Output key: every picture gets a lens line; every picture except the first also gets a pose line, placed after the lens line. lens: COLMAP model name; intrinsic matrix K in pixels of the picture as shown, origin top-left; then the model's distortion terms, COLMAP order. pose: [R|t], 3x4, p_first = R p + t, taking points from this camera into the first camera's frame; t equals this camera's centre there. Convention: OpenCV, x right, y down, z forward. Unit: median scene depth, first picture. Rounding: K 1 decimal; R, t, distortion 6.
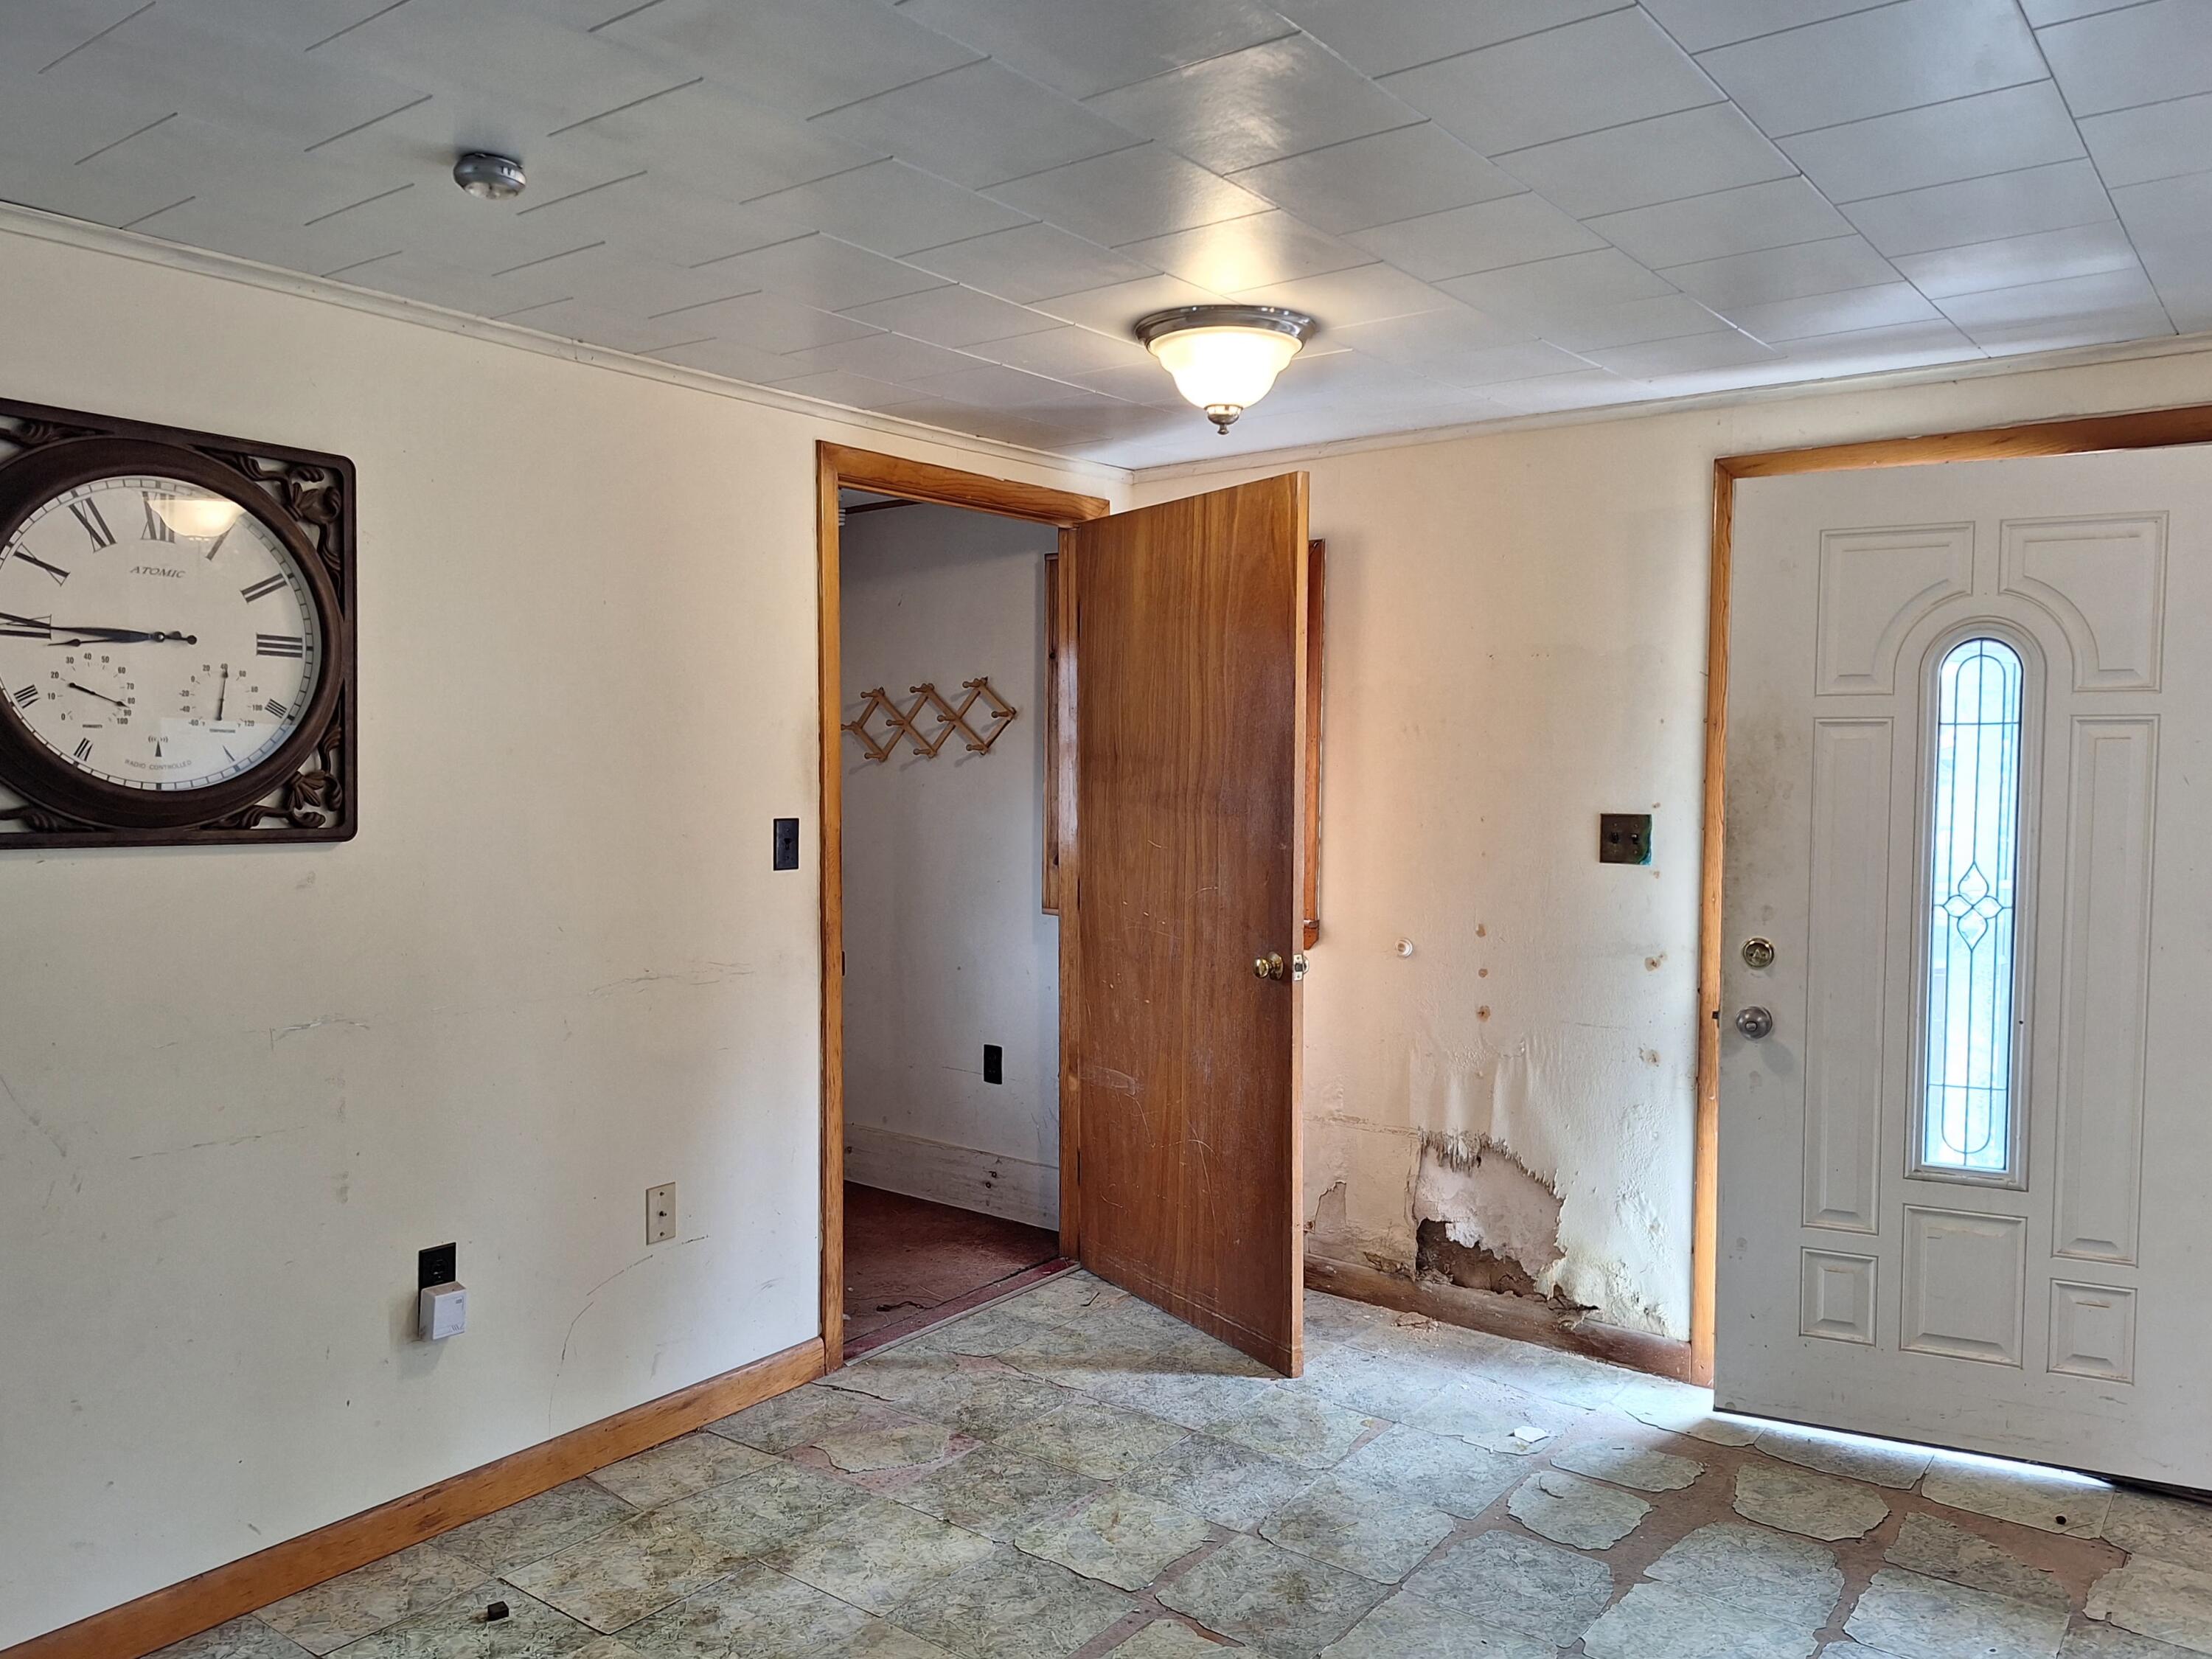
lens RADIAL K [[1574.6, 0, 1098.6], [0, 1574.6, 840.5], [0, 0, 1]] dist [0.106729, -0.122030]
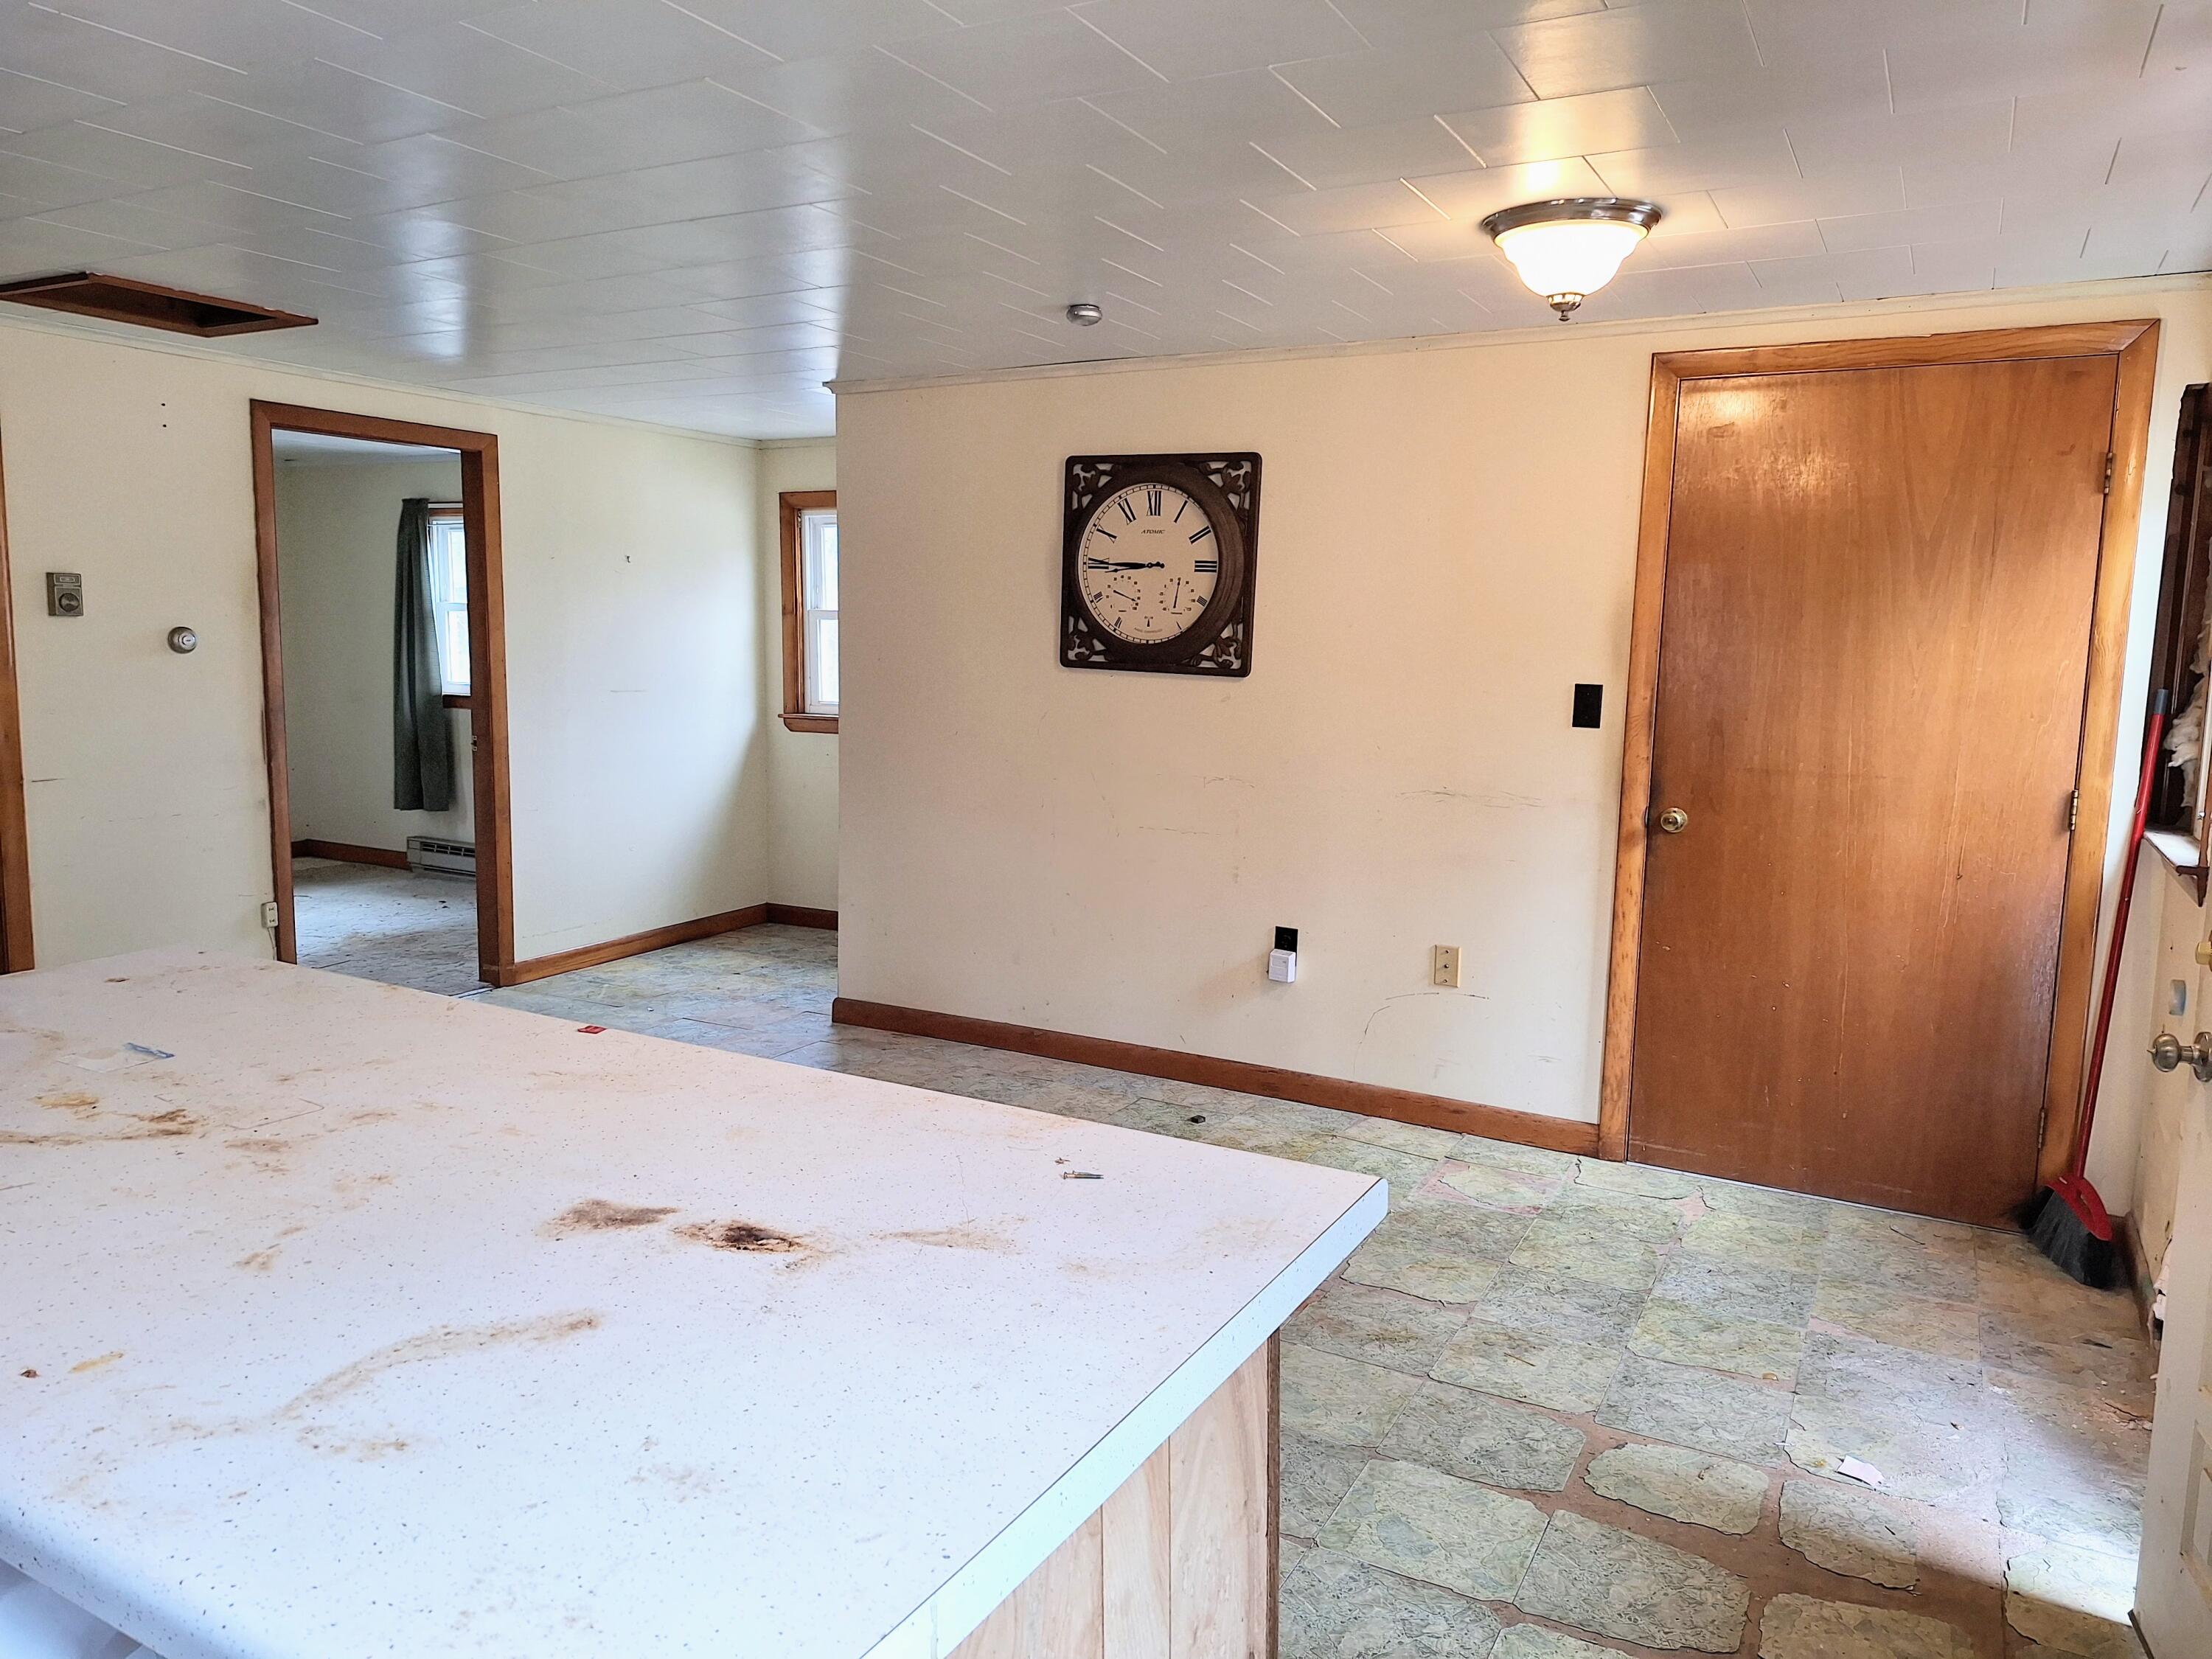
lens RADIAL K [[1510.9, 0, 1119.1], [0, 1510.9, 814.3], [0, 0, 1]] dist [0.095717, -0.116080]
pose [[0.174874, 0.122317, -0.976963, 1.149136], [-0.072208, 0.991175, 0.111171, -0.025093], [0.981939, 0.051103, 0.182163, 0.584132]]
